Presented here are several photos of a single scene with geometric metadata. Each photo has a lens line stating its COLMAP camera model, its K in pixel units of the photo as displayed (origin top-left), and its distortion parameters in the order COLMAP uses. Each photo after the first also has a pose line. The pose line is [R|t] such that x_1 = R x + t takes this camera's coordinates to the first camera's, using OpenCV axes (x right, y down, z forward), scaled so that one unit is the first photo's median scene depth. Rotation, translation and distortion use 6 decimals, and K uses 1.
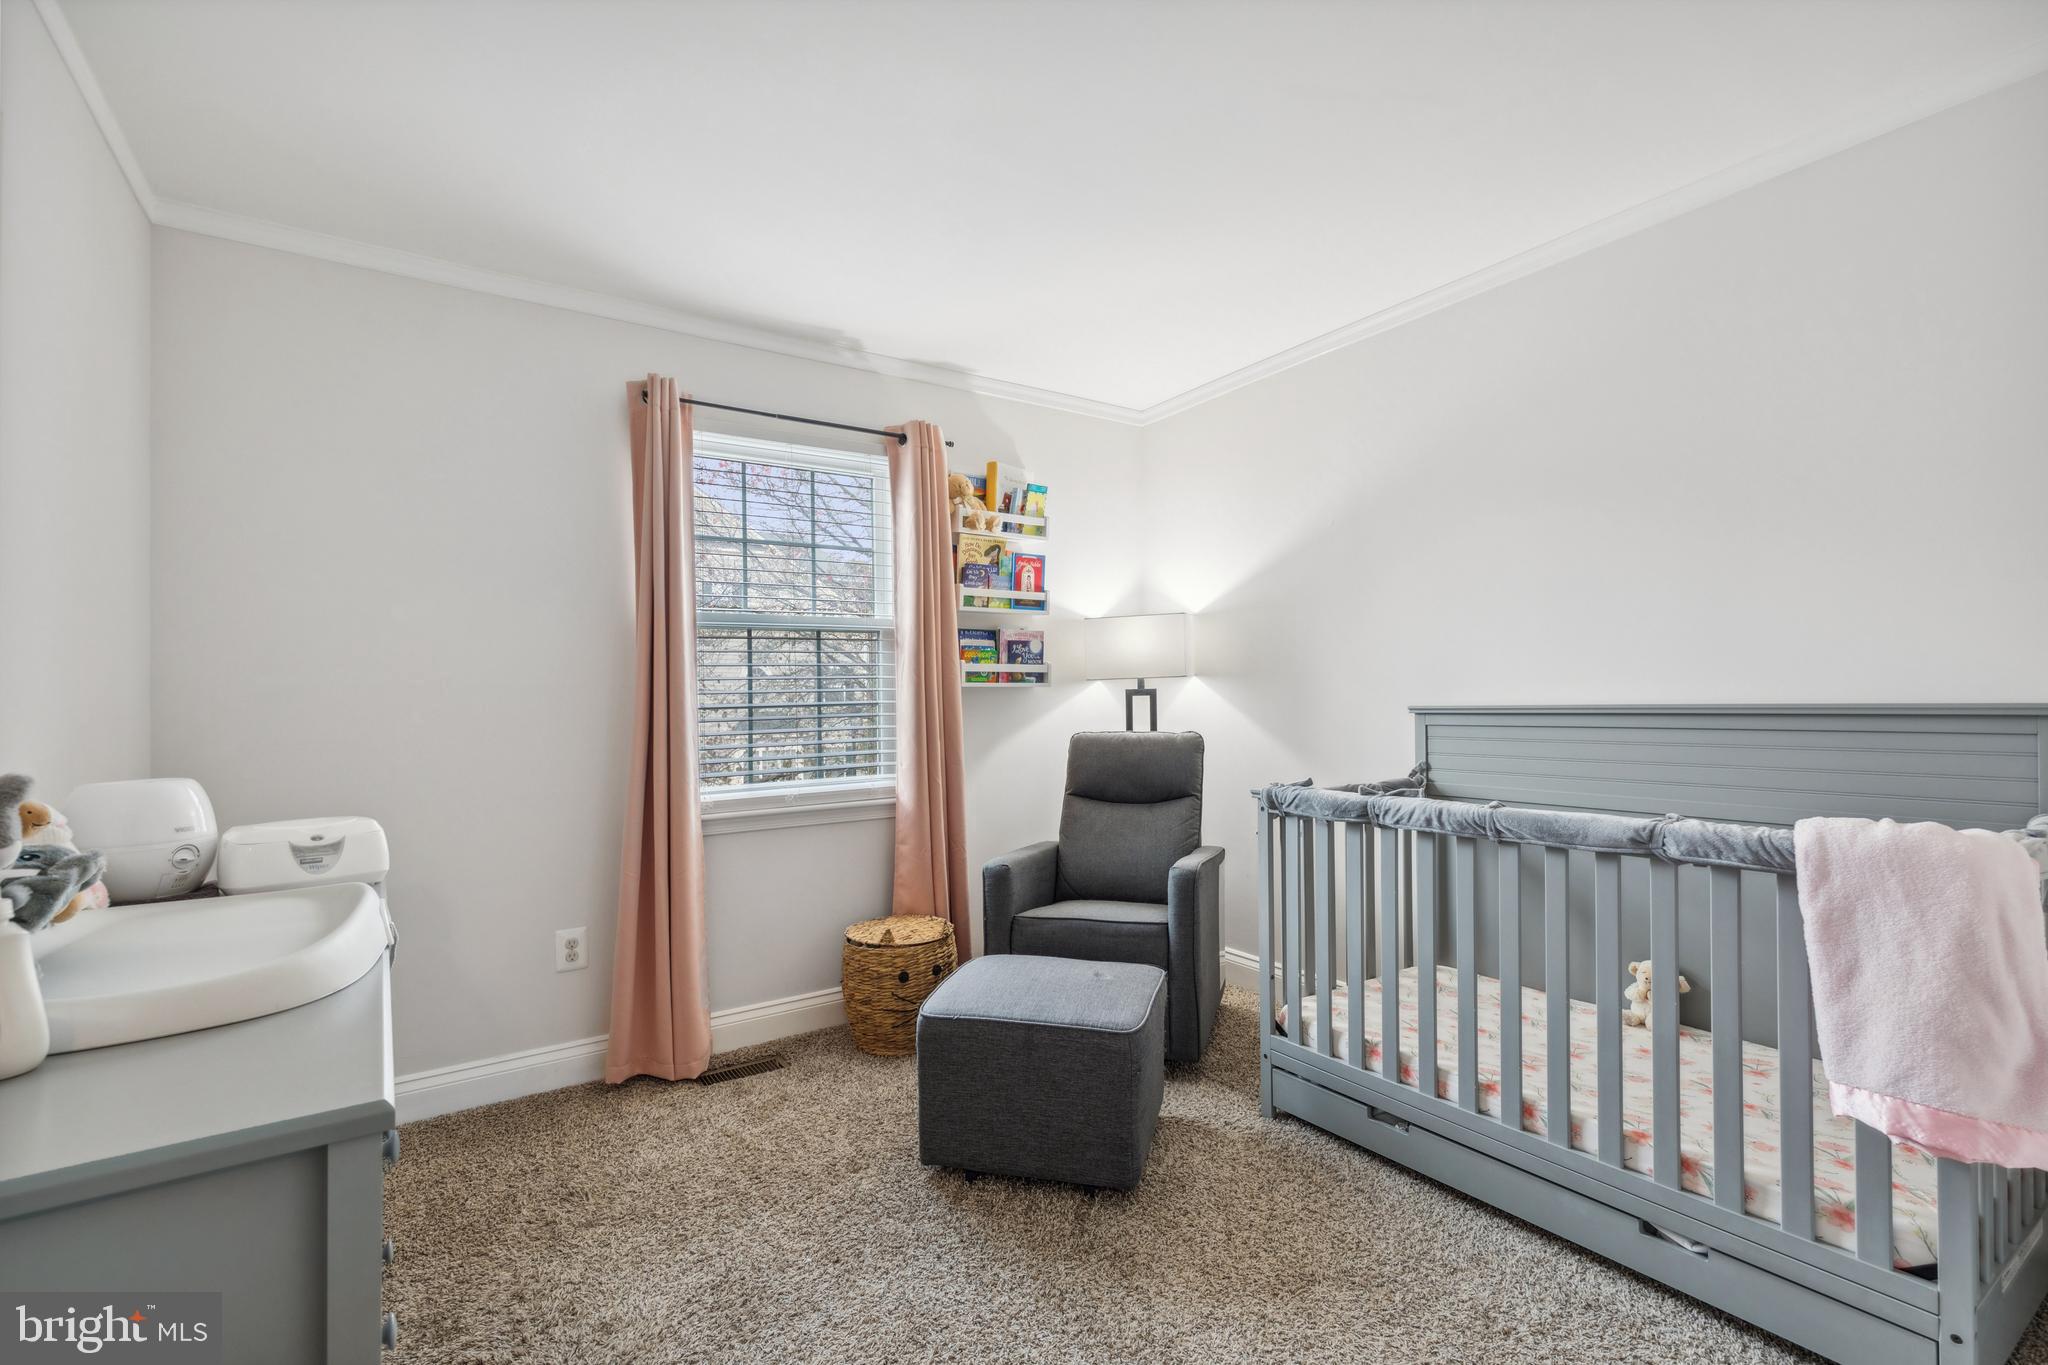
lens RADIAL K [[930.4, 0, 1026.6], [0, 930.4, 690.9], [0, 0, 1]] dist [0.006652, -0.000115]
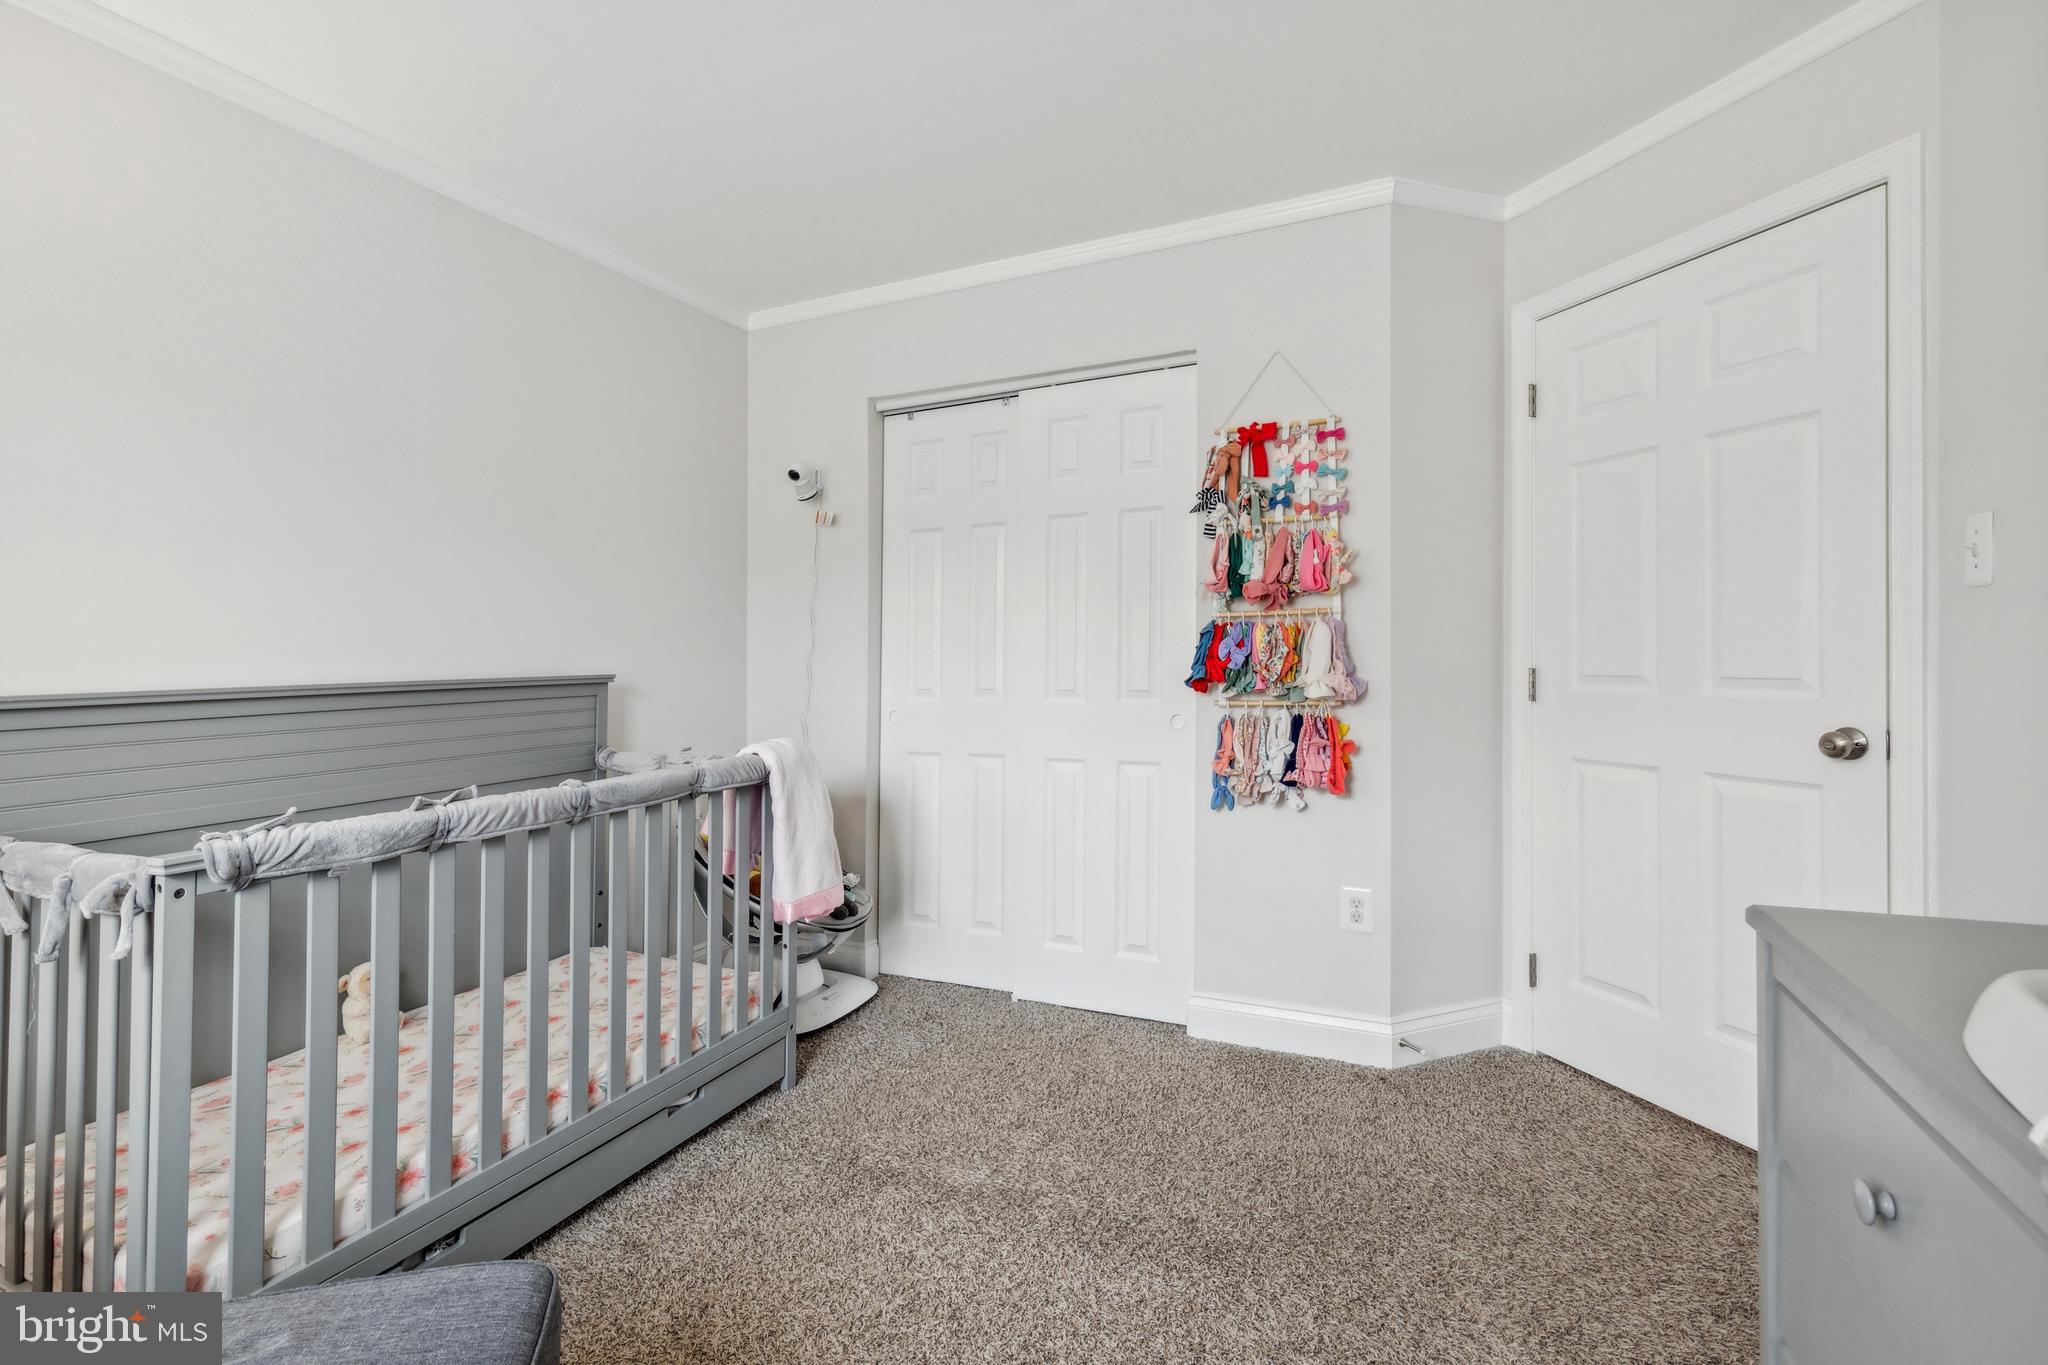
lens RADIAL K [[930.4, 0, 1026.6], [0, 930.4, 690.9], [0, 0, 1]] dist [0.006652, -0.000115]
pose [[-0.542185, 0.001307, 0.840258, -0.505001], [0.015044, 0.999854, 0.008152, 0.027953], [-0.840125, 0.017060, -0.542125, 1.071422]]
